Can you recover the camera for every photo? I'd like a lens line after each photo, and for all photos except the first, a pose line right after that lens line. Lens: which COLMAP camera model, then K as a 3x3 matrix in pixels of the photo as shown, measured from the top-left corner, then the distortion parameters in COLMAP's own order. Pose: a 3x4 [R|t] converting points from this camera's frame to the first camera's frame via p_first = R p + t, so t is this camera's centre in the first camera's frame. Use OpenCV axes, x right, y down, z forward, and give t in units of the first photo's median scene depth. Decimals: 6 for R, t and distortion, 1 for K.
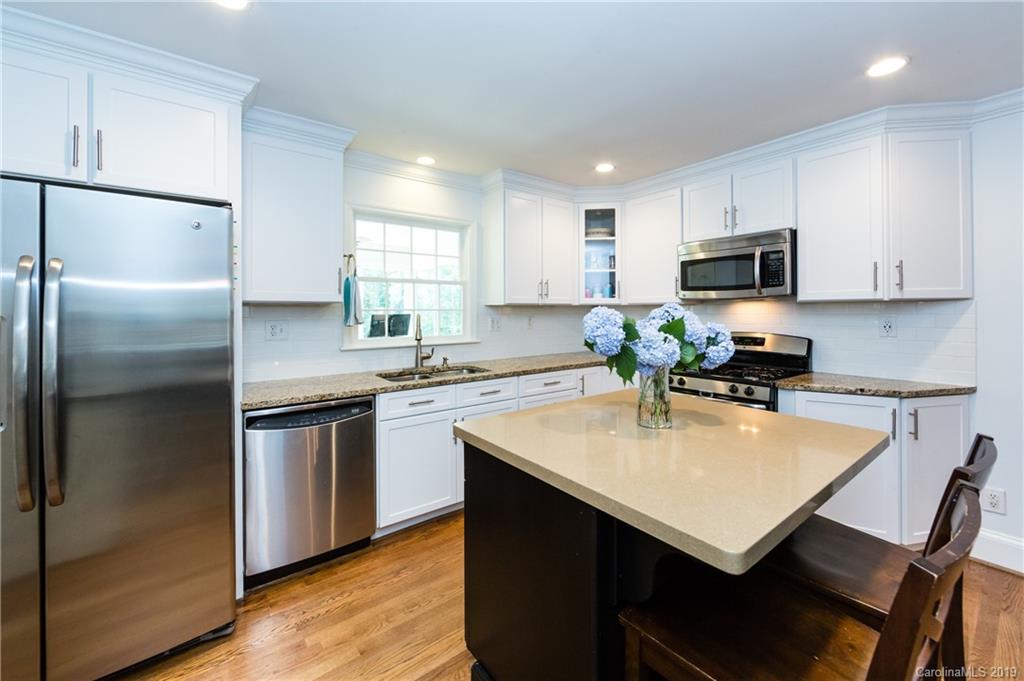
lens RADIAL K [[408.2, 0, 512.9], [0, 408.2, 308.2], [0, 0, 1]] dist [-0.001947, -0.000248]
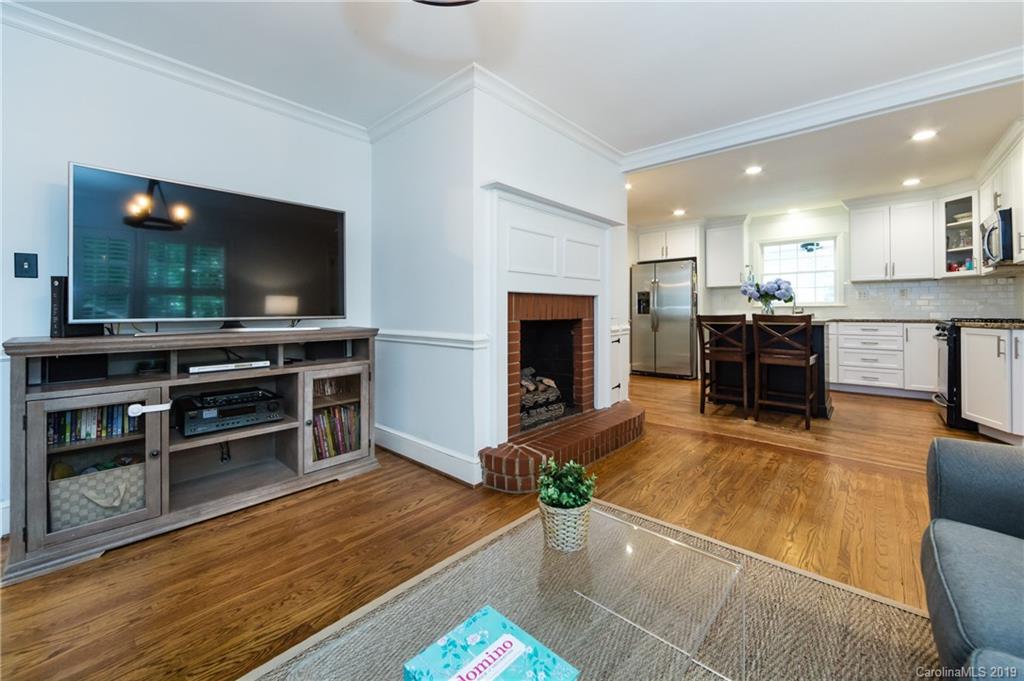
lens RADIAL K [[412.8, 0, 516.2], [0, 412.8, 310.0], [0, 0, 1]] dist [-0.001303, -0.000155]
pose [[0.206038, -0.001683, -0.978543, 1.407619], [0.011260, 0.999936, 0.000651, 0.092722], [0.978479, -0.011153, 0.206043, -0.685651]]
